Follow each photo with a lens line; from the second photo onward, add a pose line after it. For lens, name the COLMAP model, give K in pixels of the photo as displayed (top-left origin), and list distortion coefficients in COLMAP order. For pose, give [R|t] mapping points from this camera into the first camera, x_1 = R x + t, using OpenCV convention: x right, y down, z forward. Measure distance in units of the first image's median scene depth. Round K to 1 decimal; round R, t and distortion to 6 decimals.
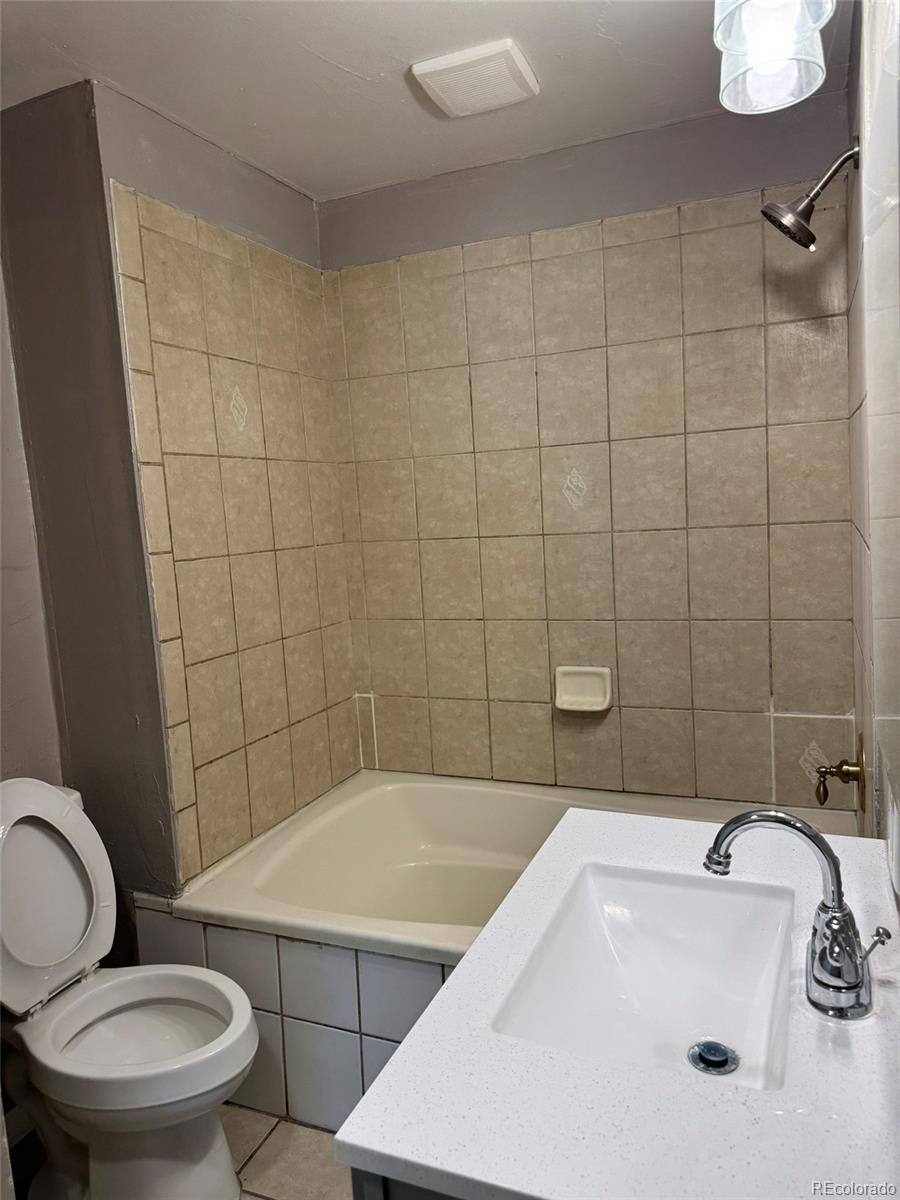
lens RADIAL K [[833.1, 0, 446.0], [0, 833.1, 590.9], [0, 0, 1]] dist [0.008928, -0.000595]
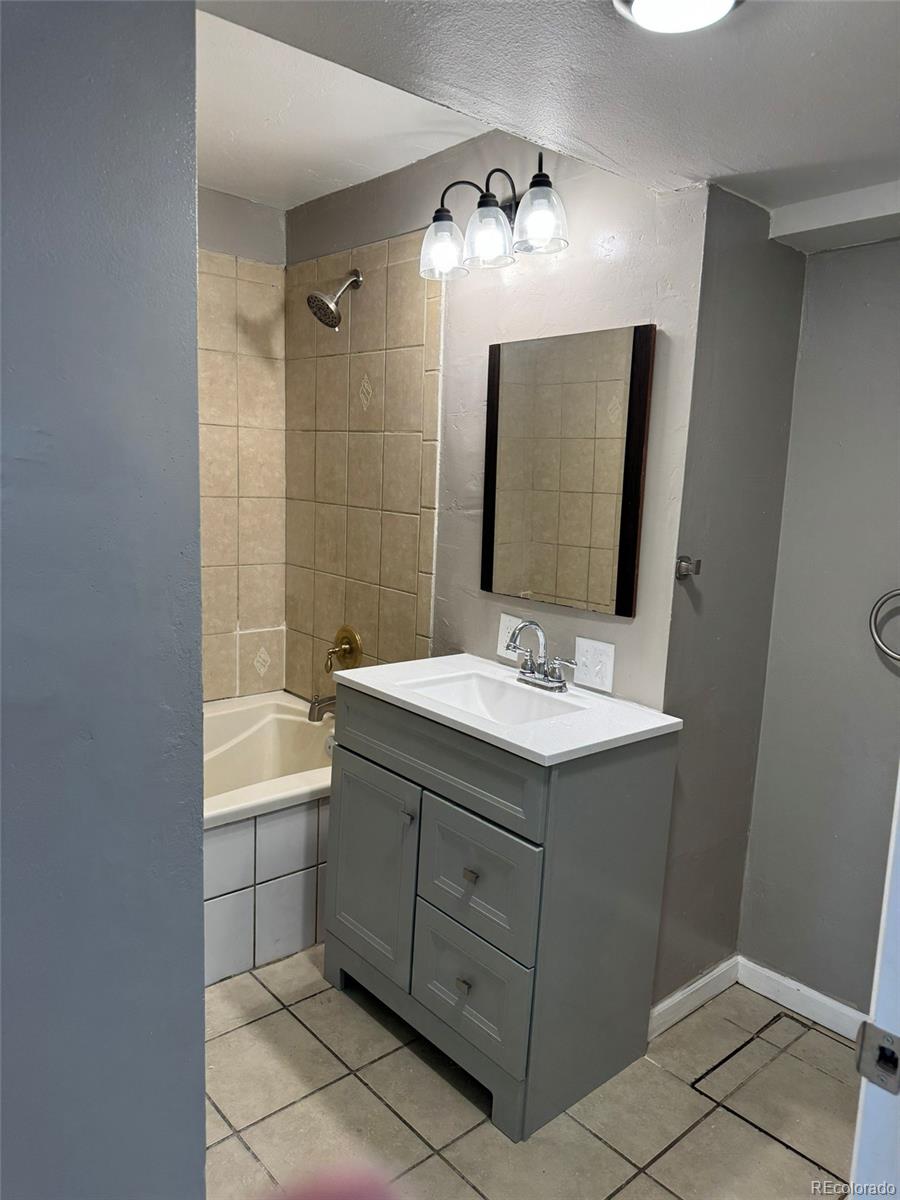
lens RADIAL K [[833.1, 0, 447.5], [0, 833.1, 604.5], [0, 0, 1]] dist [0.008928, -0.000595]
pose [[0.410126, -0.056583, 0.910272, -0.757856], [0.025181, 0.998396, 0.050715, 0.038740], [-0.911681, 0.002122, 0.410893, 0.100298]]
